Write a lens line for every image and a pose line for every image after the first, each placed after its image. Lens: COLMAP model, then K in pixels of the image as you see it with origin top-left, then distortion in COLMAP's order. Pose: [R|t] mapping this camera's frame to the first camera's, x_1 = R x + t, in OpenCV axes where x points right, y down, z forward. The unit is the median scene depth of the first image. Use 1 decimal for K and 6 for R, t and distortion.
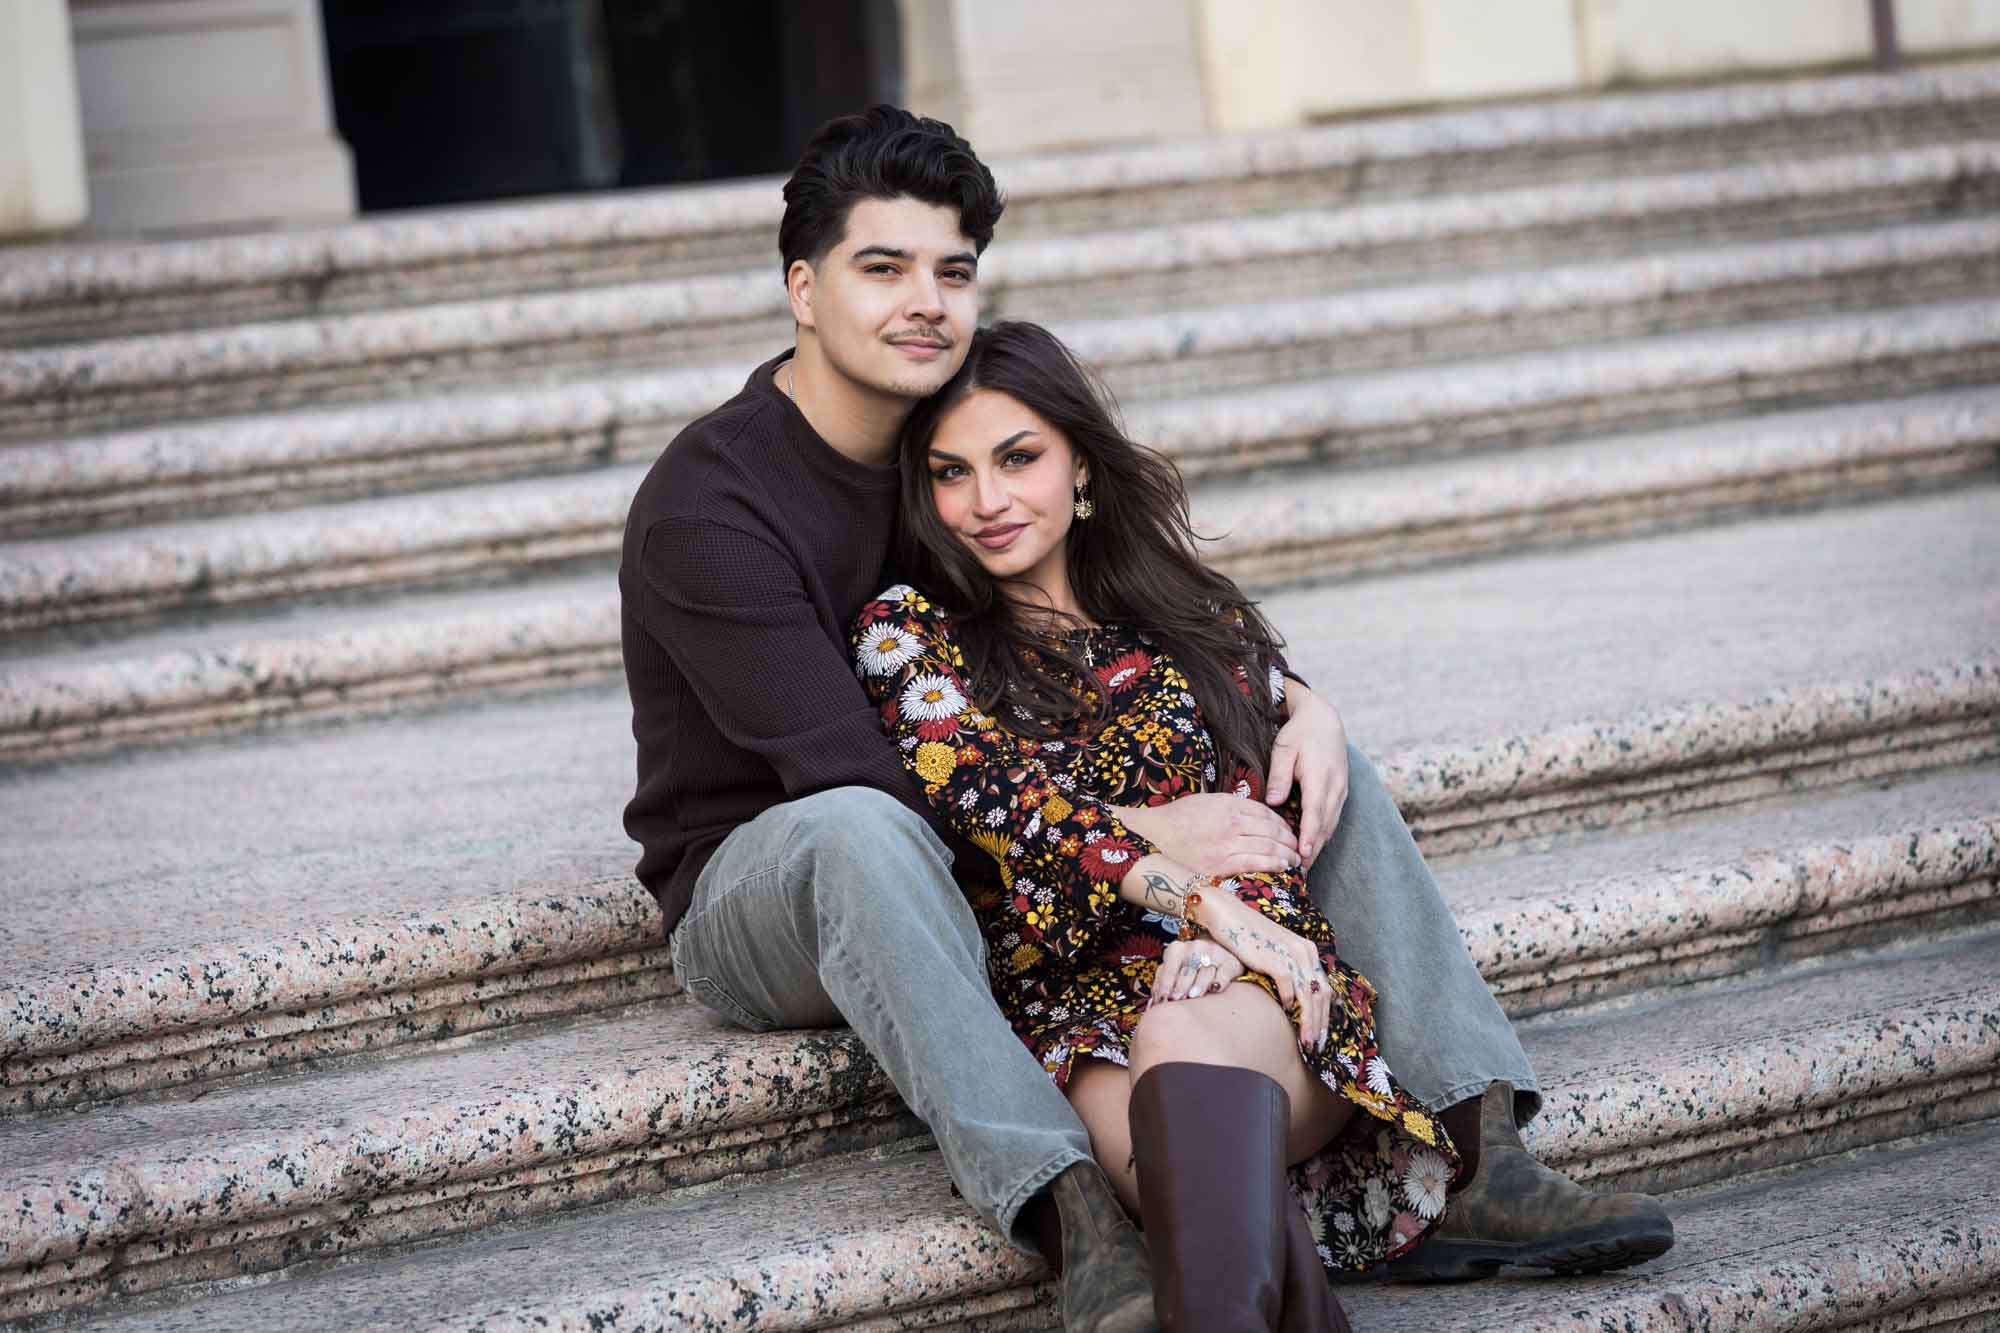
lens RADIAL K [[7296.4, 0, 982.5], [0, 7296.4, 662.6], [0, 0, 1]] dist [0.048373, 0.000000]
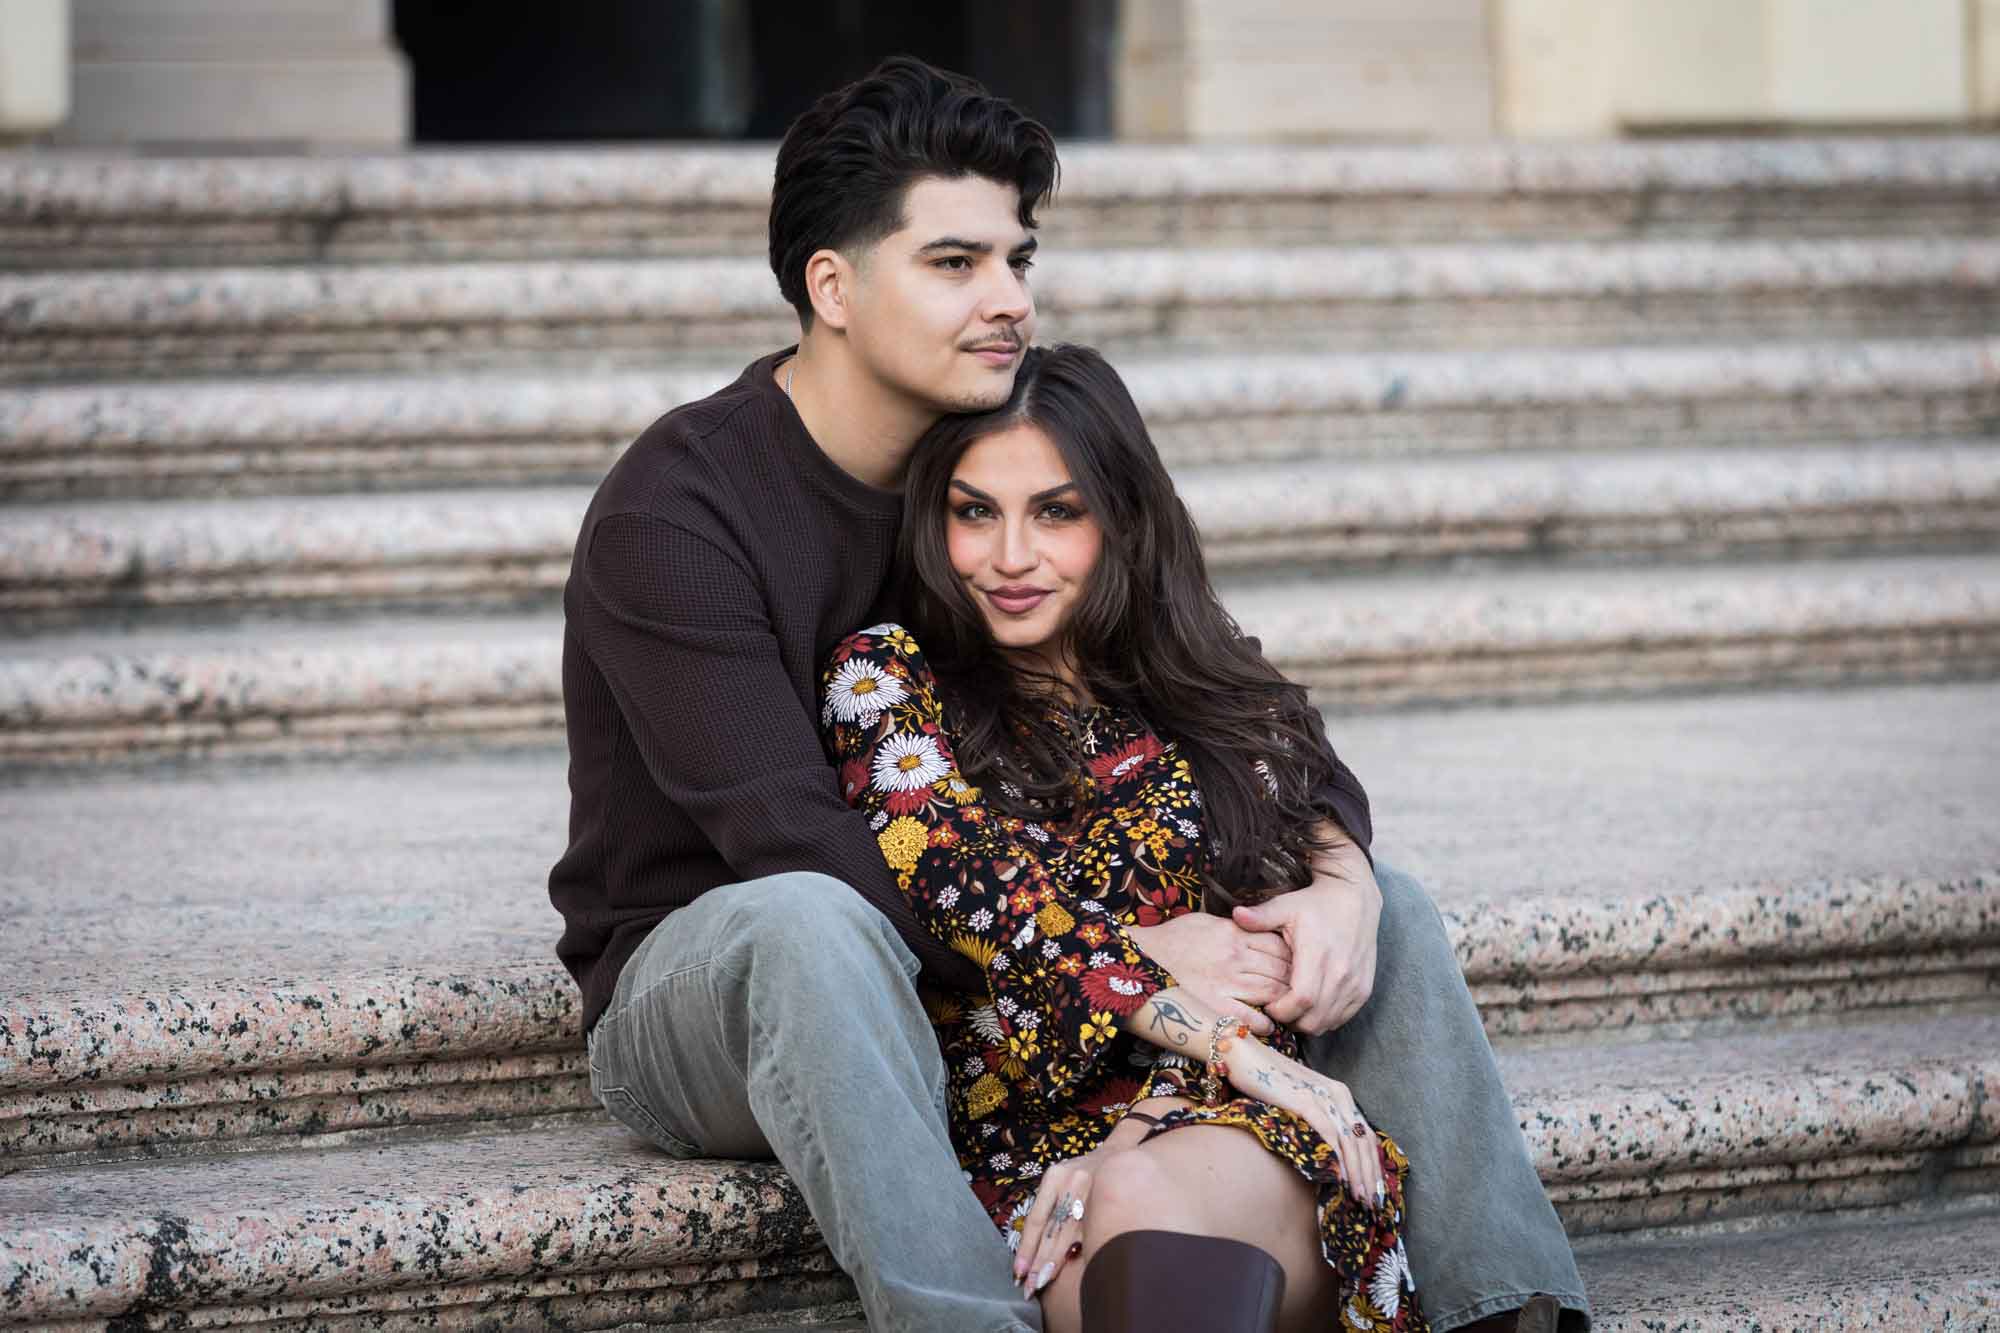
lens RADIAL K [[9599.7, 0, 1013.4], [0, 9599.7, 667.7], [0, 0, 1]] dist [0.060261, 0.000000]
pose [[0.995517, 0.089274, -0.031230, 0.031508], [-0.089665, 0.995908, -0.011329, 0.003166], [0.030091, 0.014078, 0.999448, -0.085811]]
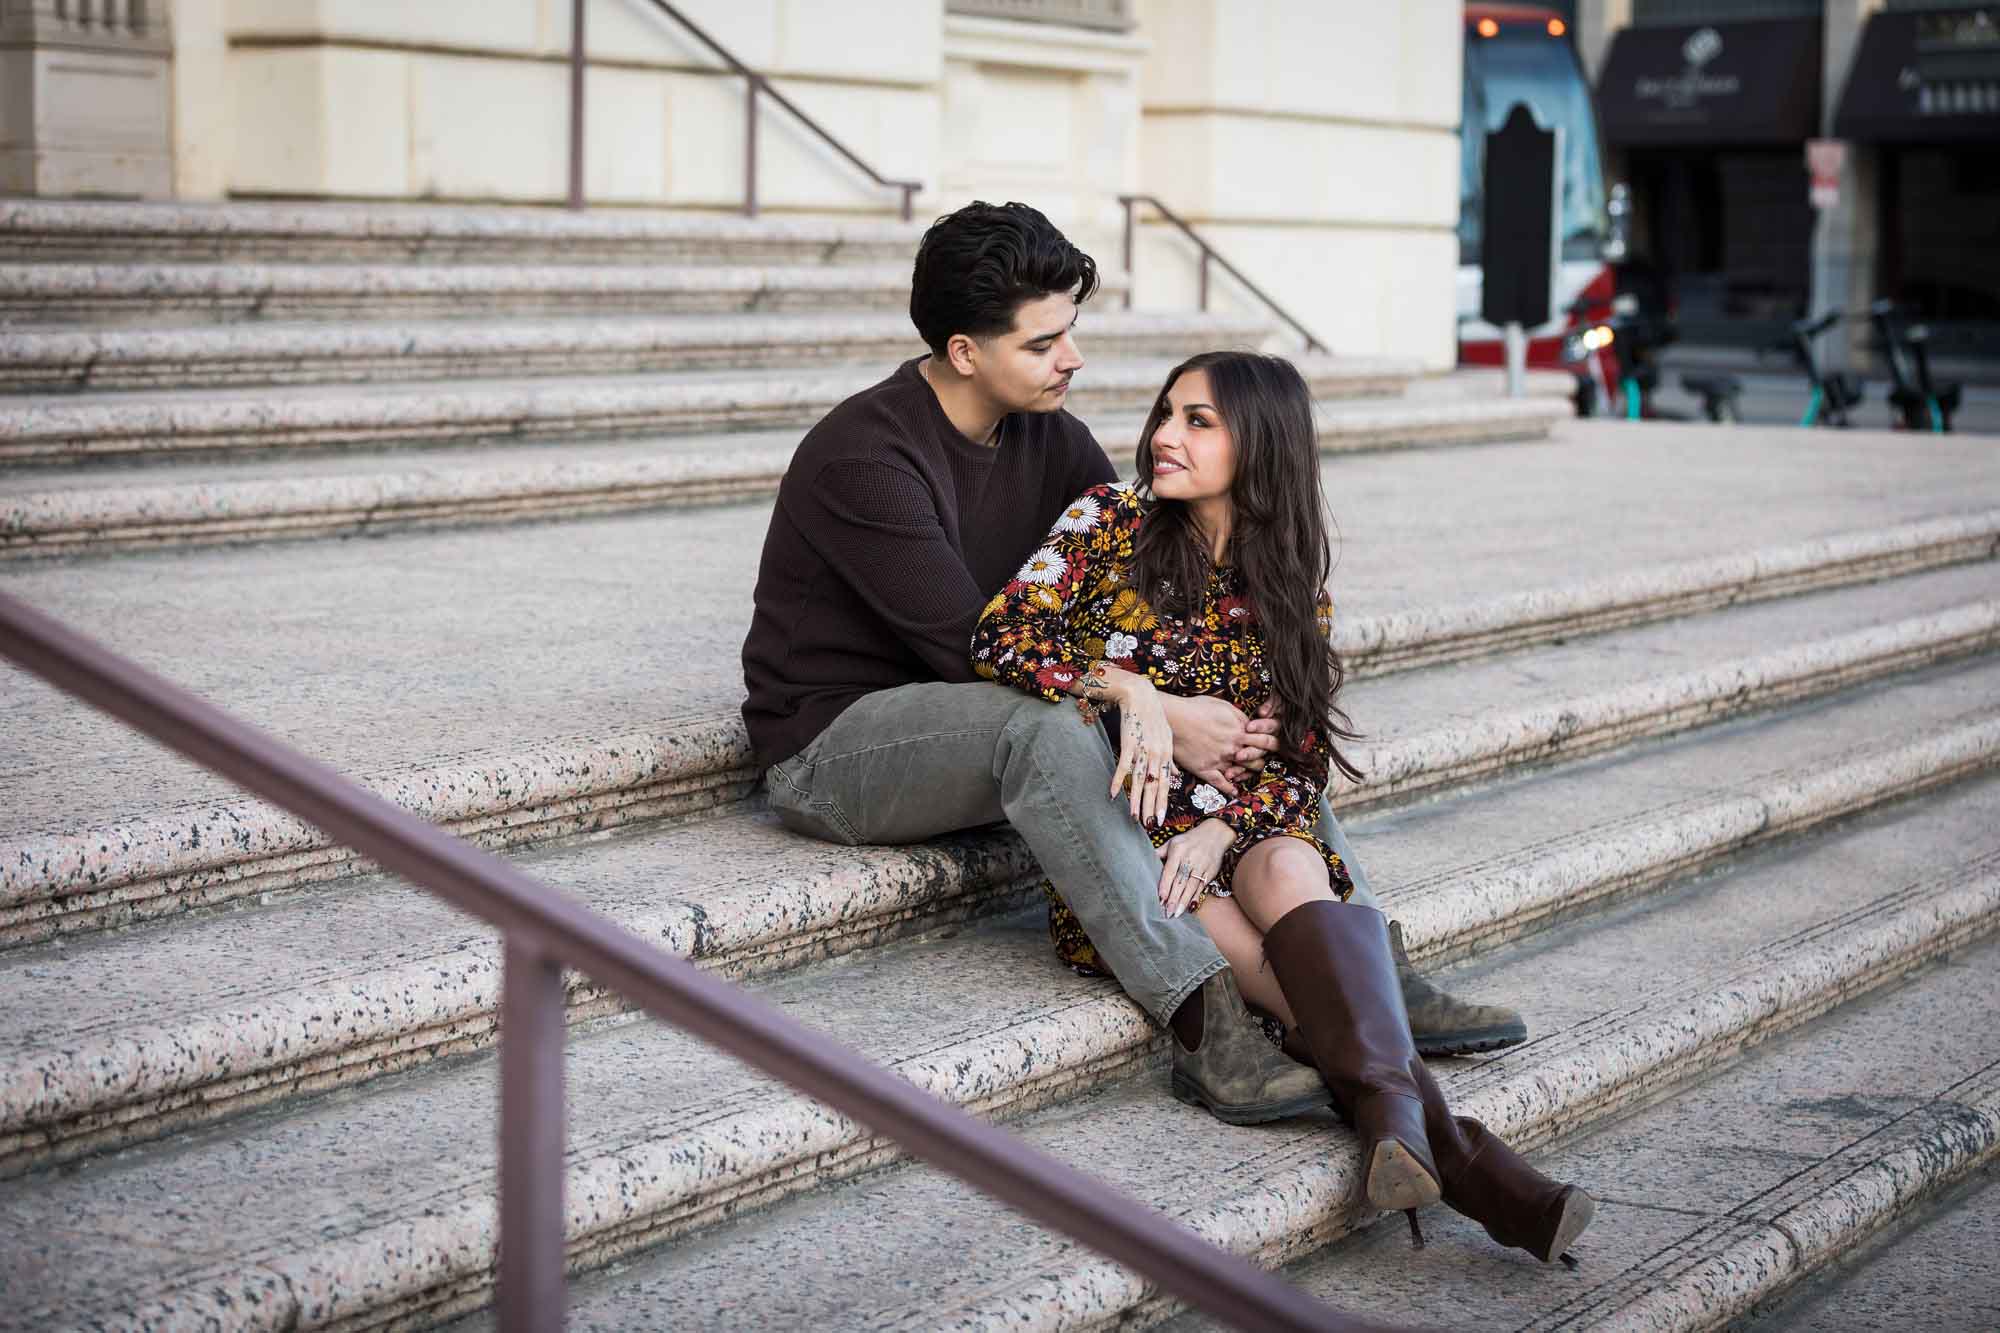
lens RADIAL K [[4239.5, 0, 995.4], [0, 4239.5, 671.8], [0, 0, 1]] dist [0.027453, 0.000000]
pose [[0.918790, 0.083934, 0.385720, -0.276172], [-0.093738, 0.995575, 0.006646, 0.008253], [-0.383456, -0.042263, 0.922592, 0.211356]]
